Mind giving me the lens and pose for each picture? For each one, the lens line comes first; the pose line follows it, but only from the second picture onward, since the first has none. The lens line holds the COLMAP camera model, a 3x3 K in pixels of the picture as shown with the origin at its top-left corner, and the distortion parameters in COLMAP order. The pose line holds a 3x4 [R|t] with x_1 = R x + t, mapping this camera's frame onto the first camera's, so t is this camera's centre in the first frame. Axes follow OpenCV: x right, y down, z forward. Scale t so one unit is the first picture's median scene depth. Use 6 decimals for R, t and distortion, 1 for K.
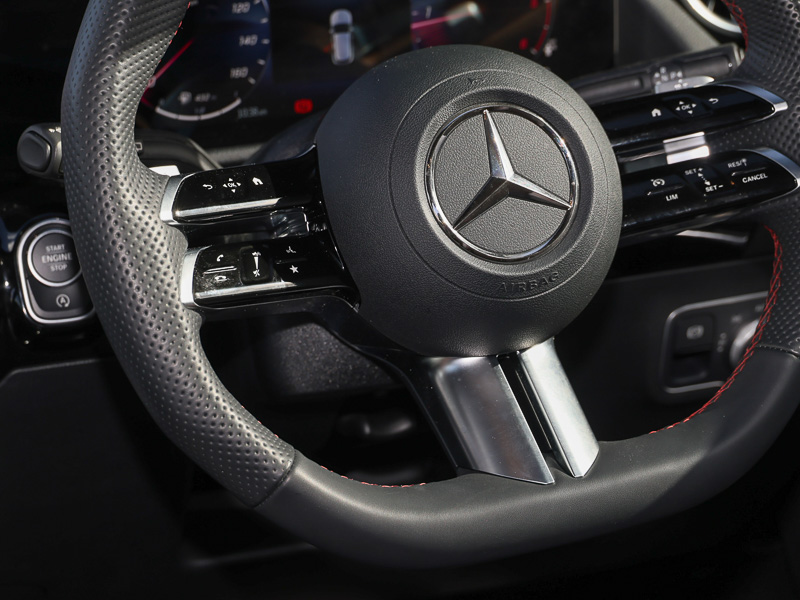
lens RADIAL K [[2464.3, 0, 400.0], [0, 2464.3, 300.0], [0, 0, 1]] dist [-0.091577, -0.879324]
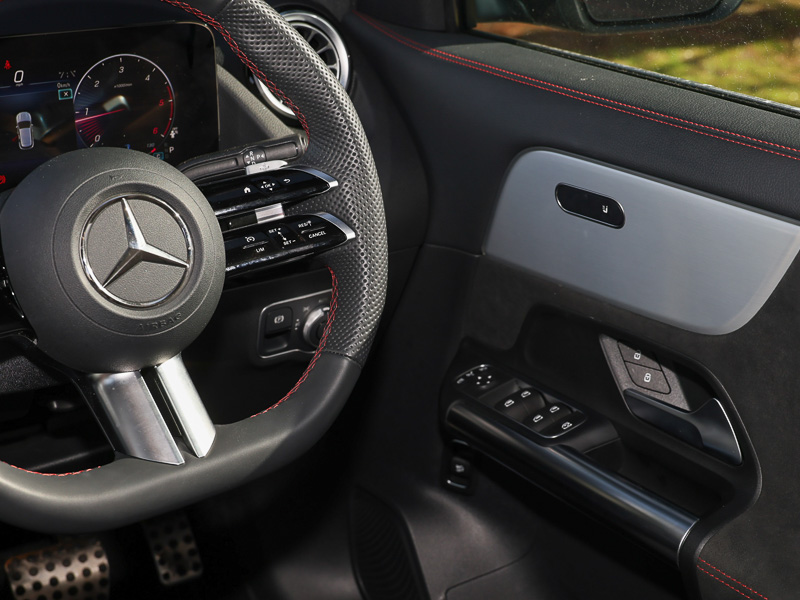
lens RADIAL K [[1328.8, 0, 400.0], [0, 1328.8, 300.0], [0, 0, 1]] dist [-0.021977, -0.058121]
pose [[0.977340, -0.044503, 0.206944, 0.028713], [0.029199, 0.996647, 0.076429, -0.069500], [-0.209651, -0.068654, 0.975363, 0.226588]]
